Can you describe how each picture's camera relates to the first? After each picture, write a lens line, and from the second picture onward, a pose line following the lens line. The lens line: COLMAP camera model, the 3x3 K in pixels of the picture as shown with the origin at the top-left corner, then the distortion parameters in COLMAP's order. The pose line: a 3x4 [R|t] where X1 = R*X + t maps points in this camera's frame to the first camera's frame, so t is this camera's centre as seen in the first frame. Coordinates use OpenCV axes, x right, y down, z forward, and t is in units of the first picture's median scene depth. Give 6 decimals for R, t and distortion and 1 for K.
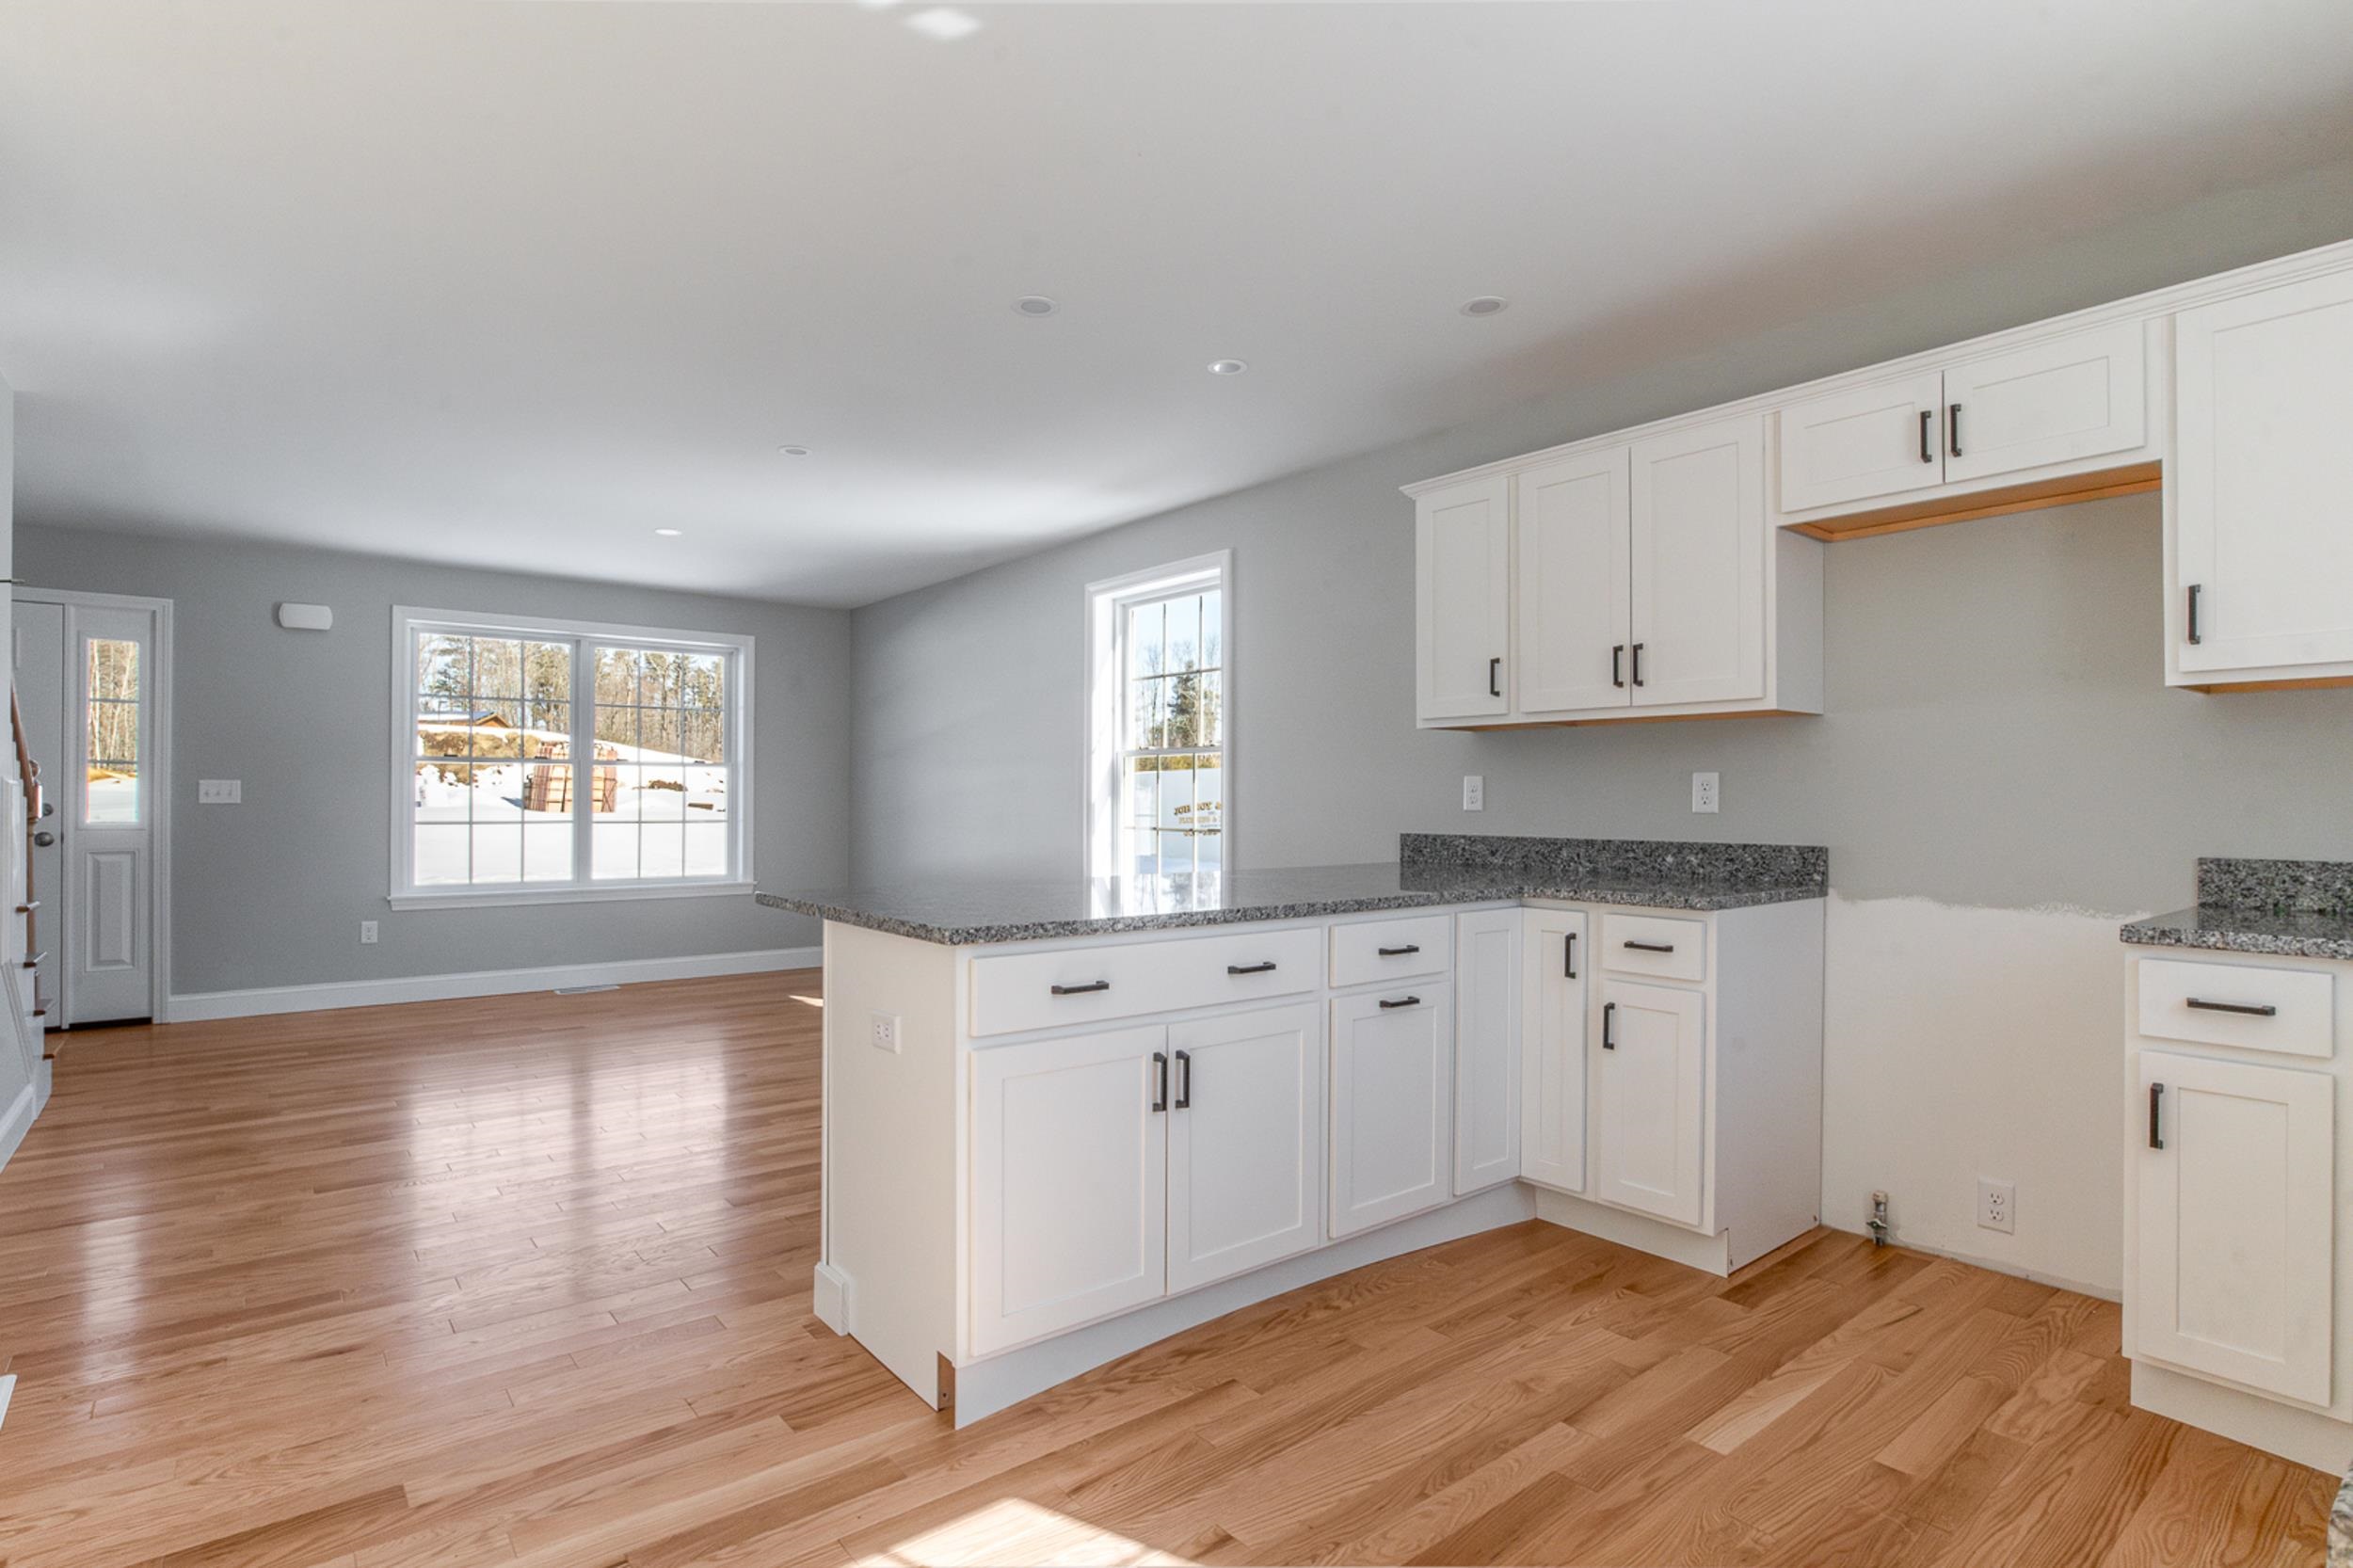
lens RADIAL K [[1219.9, 0, 1188.8], [0, 1219.9, 800.6], [0, 0, 1]] dist [0.001552, 0.000954]
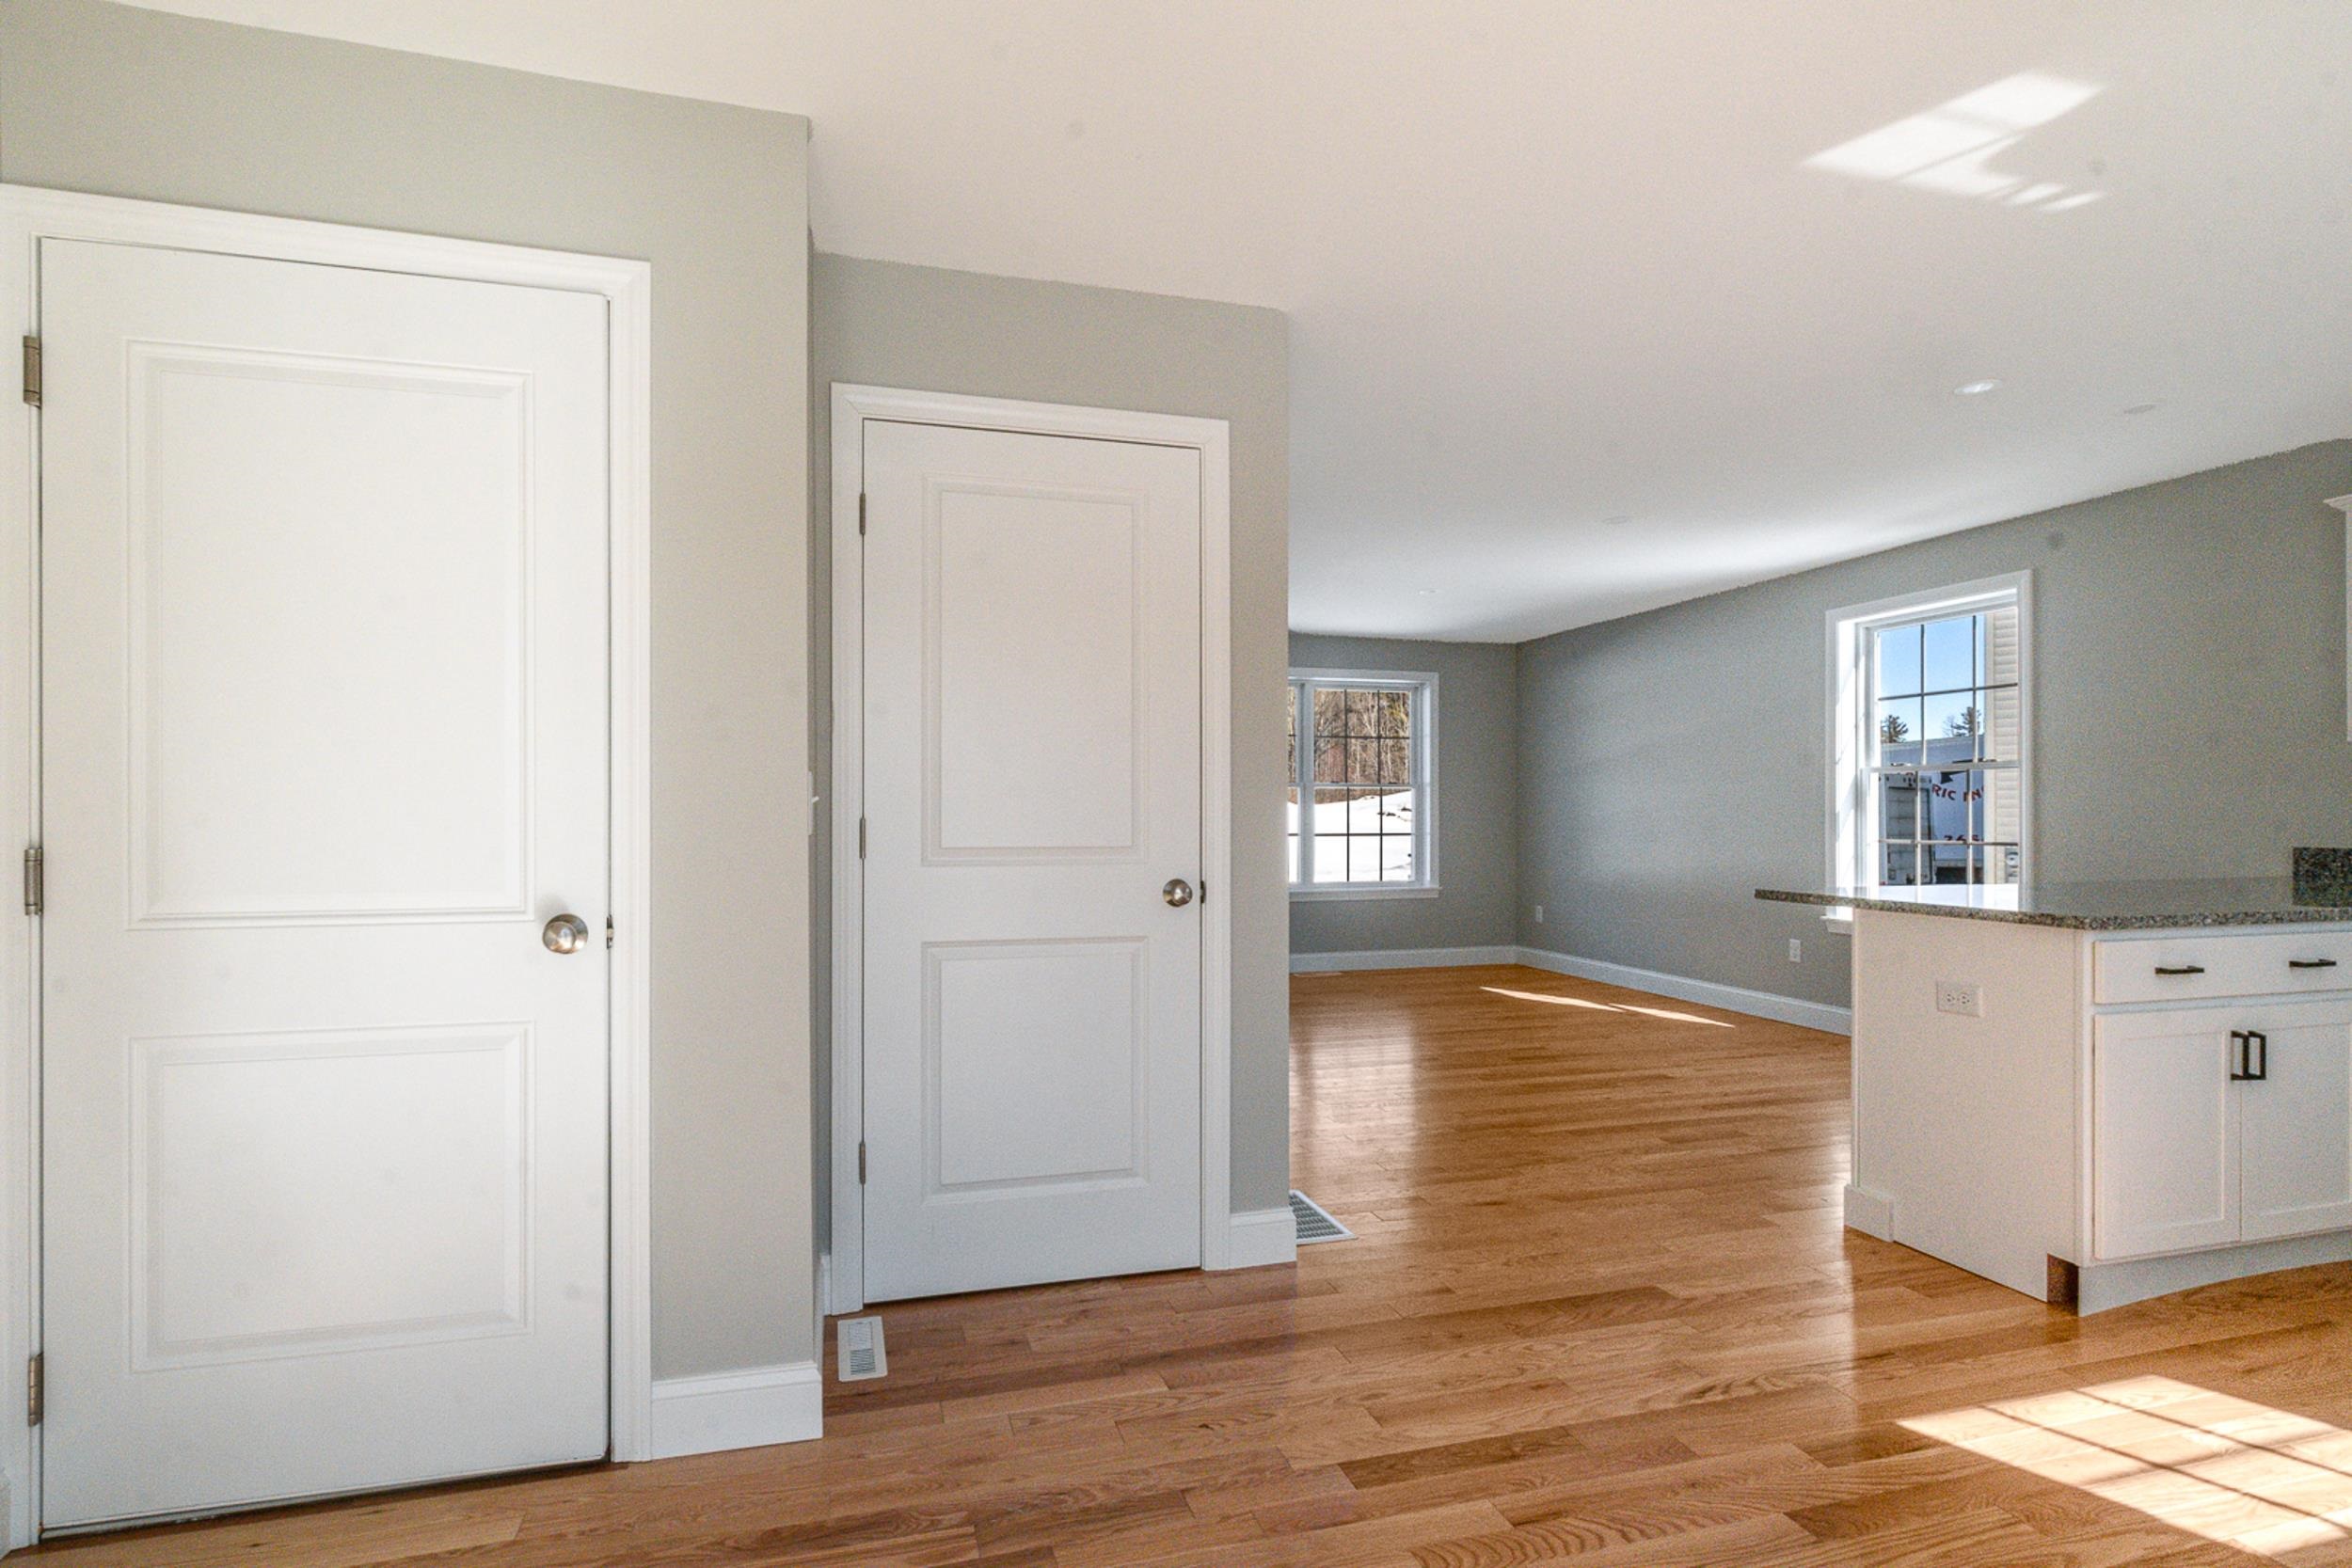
lens RADIAL K [[1177.9, 0, 1190.5], [0, 1177.9, 814.0], [0, 0, 1]] dist [-0.055801, 0.029905]
pose [[0.910507, -0.005114, -0.413461, -0.277404], [0.004377, 0.999987, -0.002729, -0.001203], [0.413469, 0.000676, 0.910518, -0.237410]]
